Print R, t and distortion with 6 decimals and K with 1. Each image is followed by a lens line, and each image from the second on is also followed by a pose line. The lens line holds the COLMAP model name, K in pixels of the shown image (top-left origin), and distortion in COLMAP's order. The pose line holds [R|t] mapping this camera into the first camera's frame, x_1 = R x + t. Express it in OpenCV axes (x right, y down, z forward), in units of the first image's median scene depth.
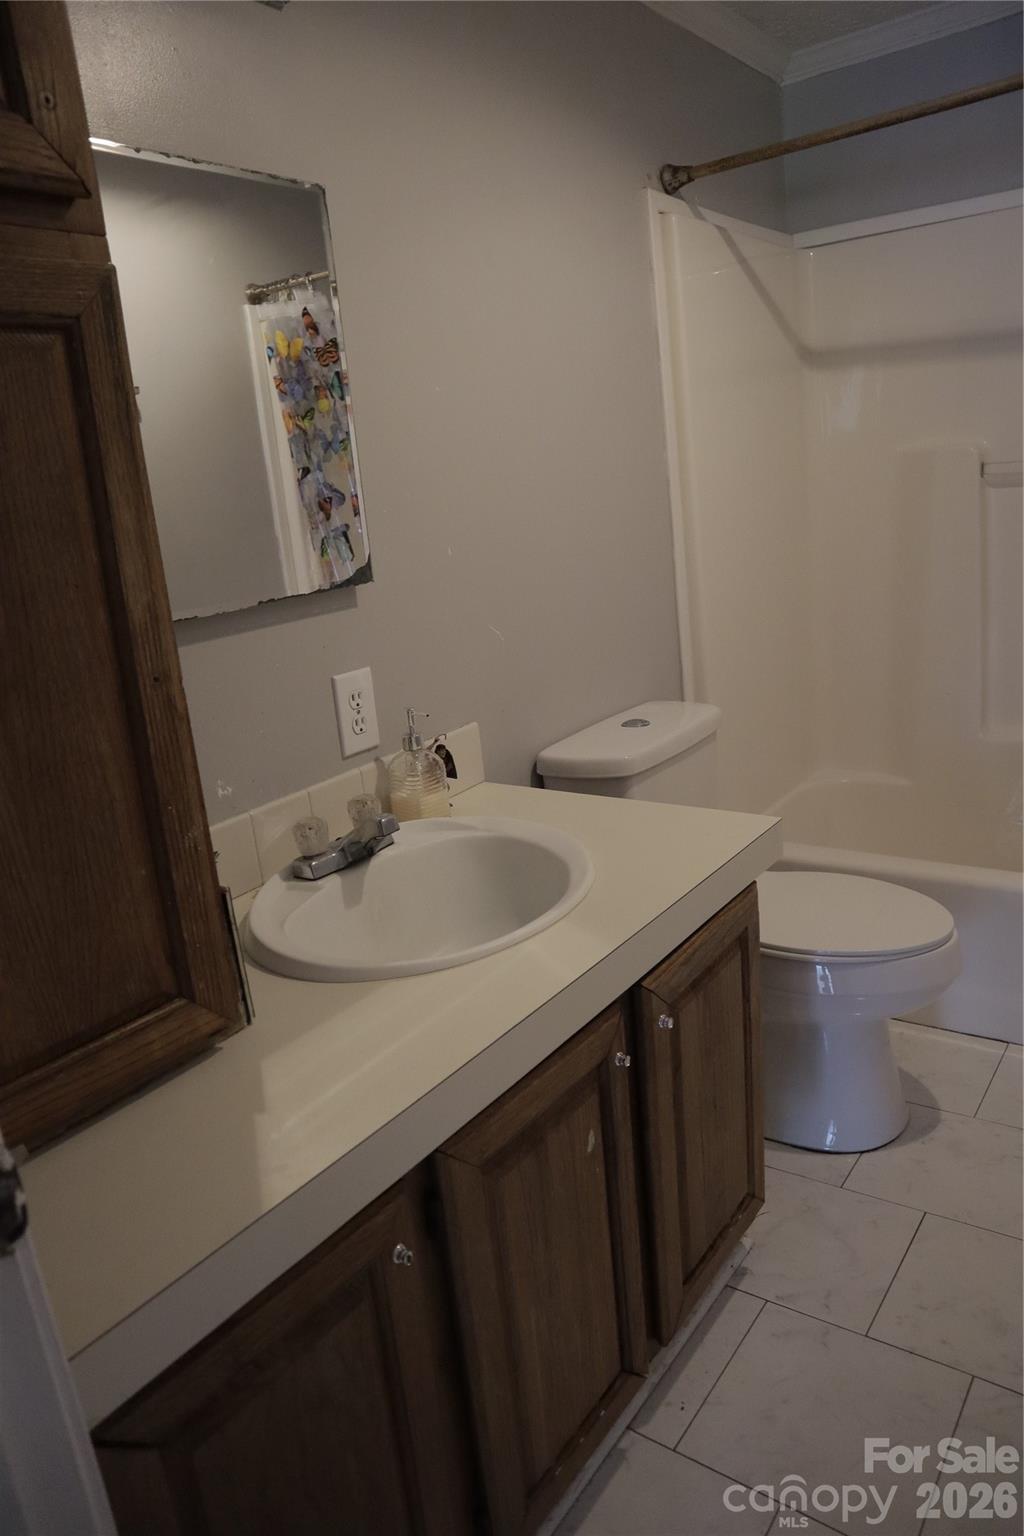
lens RADIAL K [[1050.0, 0, 533.7], [0, 1050.0, 774.0], [0, 0, 1]] dist [-0.116713, 0.062033]
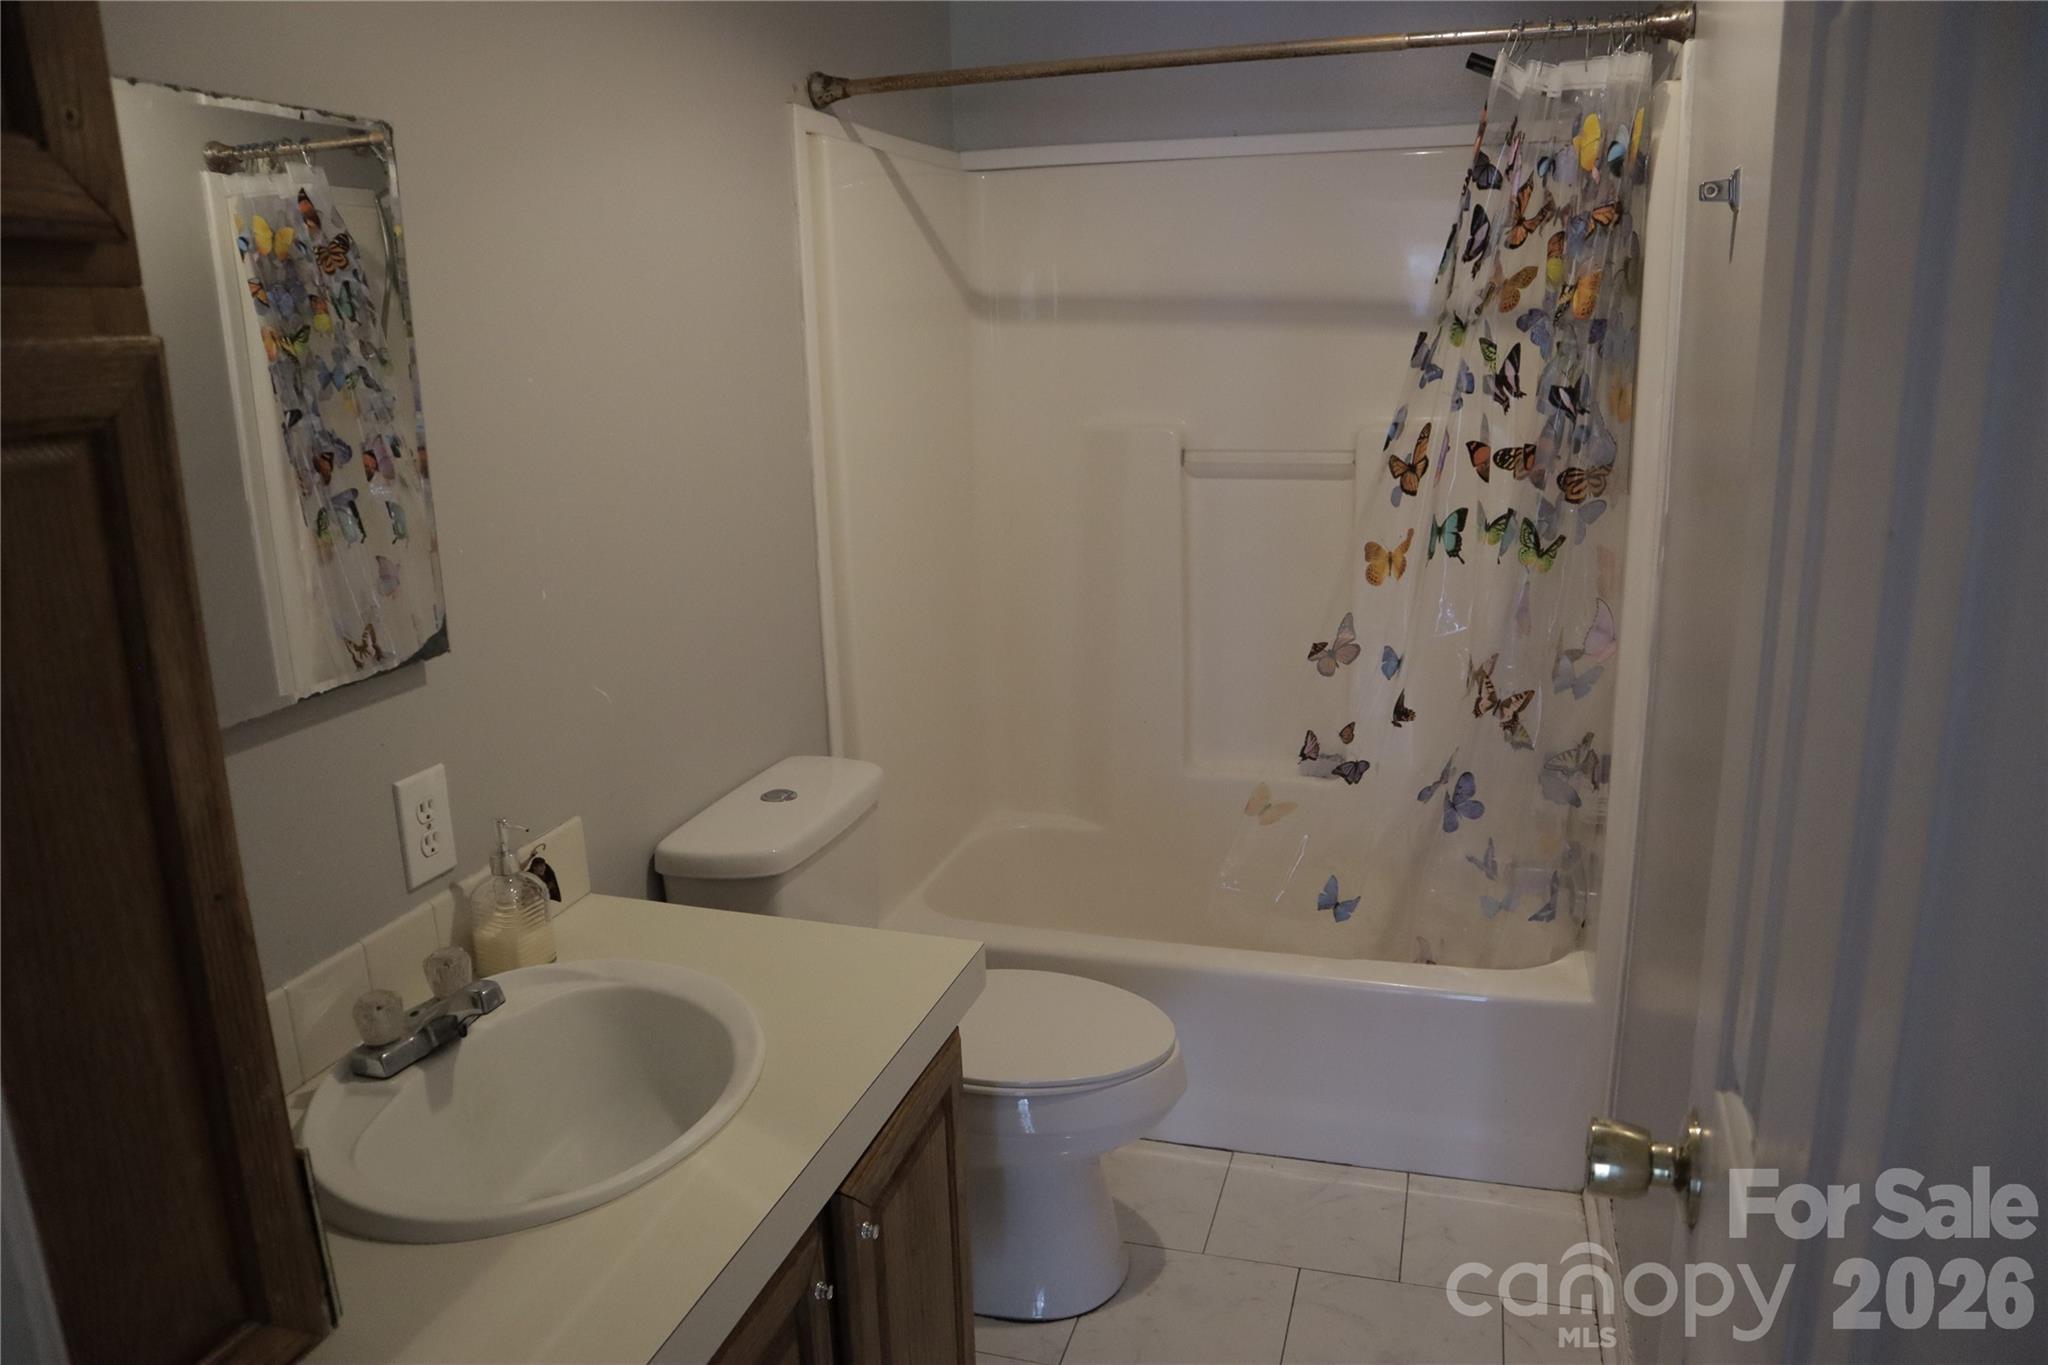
lens RADIAL K [[1400.1, 0, 1031.0], [0, 1400.1, 669.0], [0, 0, 1]] dist [-0.116713, 0.062033]
pose [[0.946259, -0.004908, 0.323373, -0.077856], [0.019799, 0.998888, -0.042777, -0.120538], [-0.322803, 0.046881, 0.945304, -0.054898]]
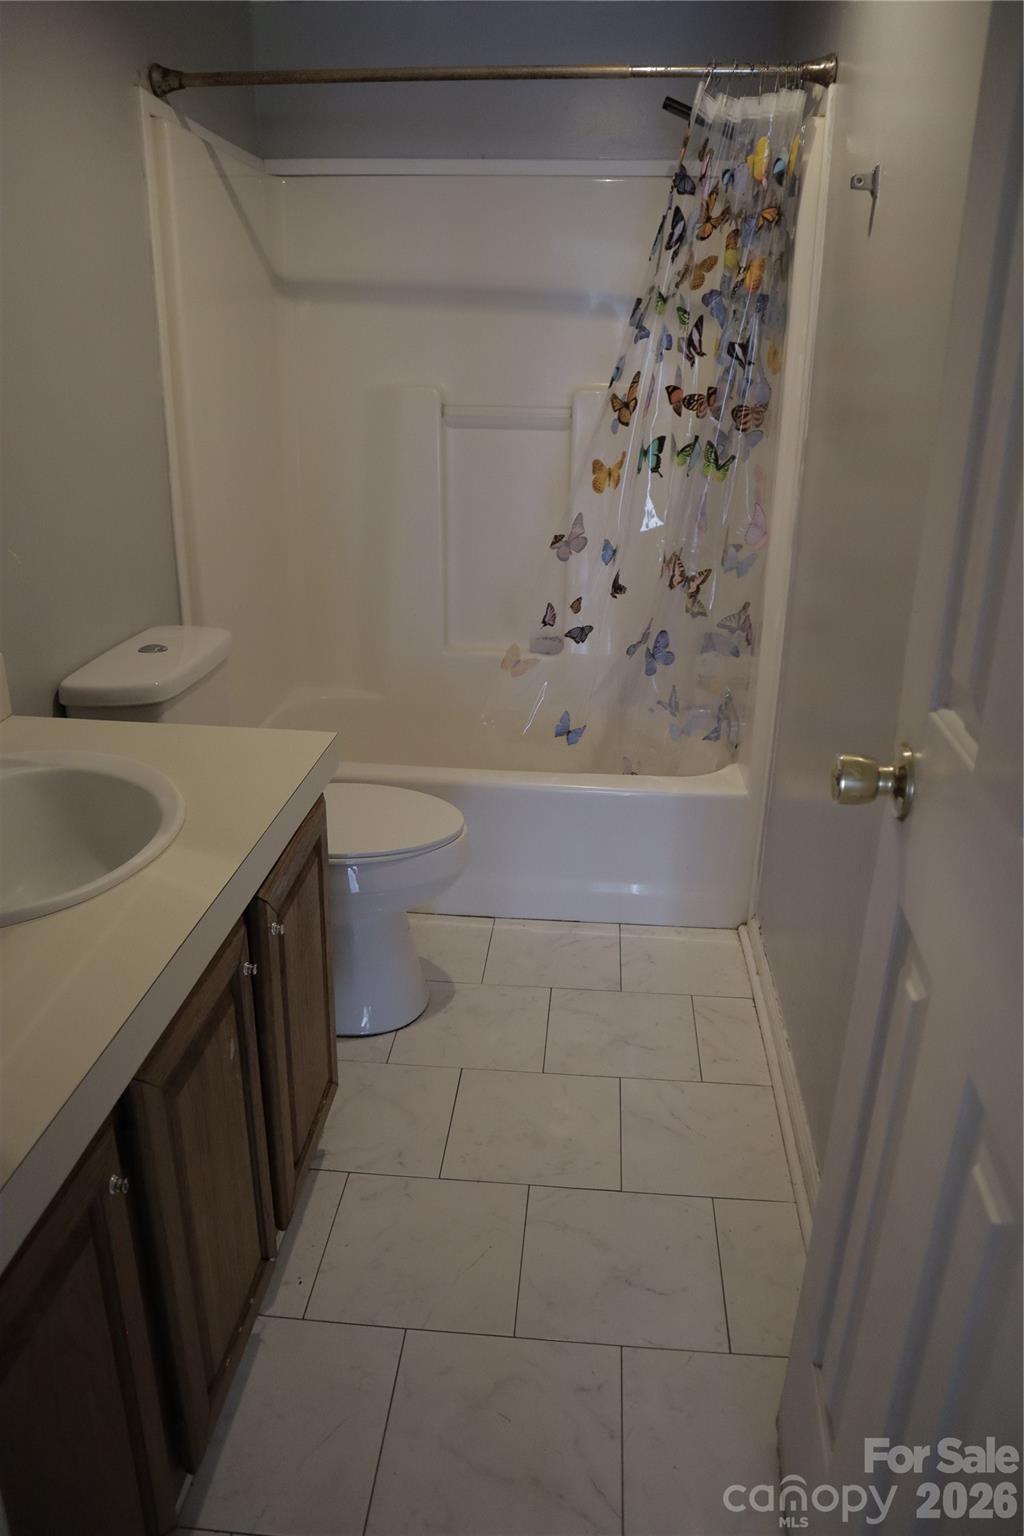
lens RADIAL K [[1050.0, 0, 501.6], [0, 1050.0, 772.9], [0, 0, 1]] dist [-0.116713, 0.062033]
pose [[0.855569, -0.077012, 0.511928, -0.169149], [0.038350, 0.995585, 0.085677, -0.003250], [-0.516266, -0.053670, 0.854745, -0.017553]]
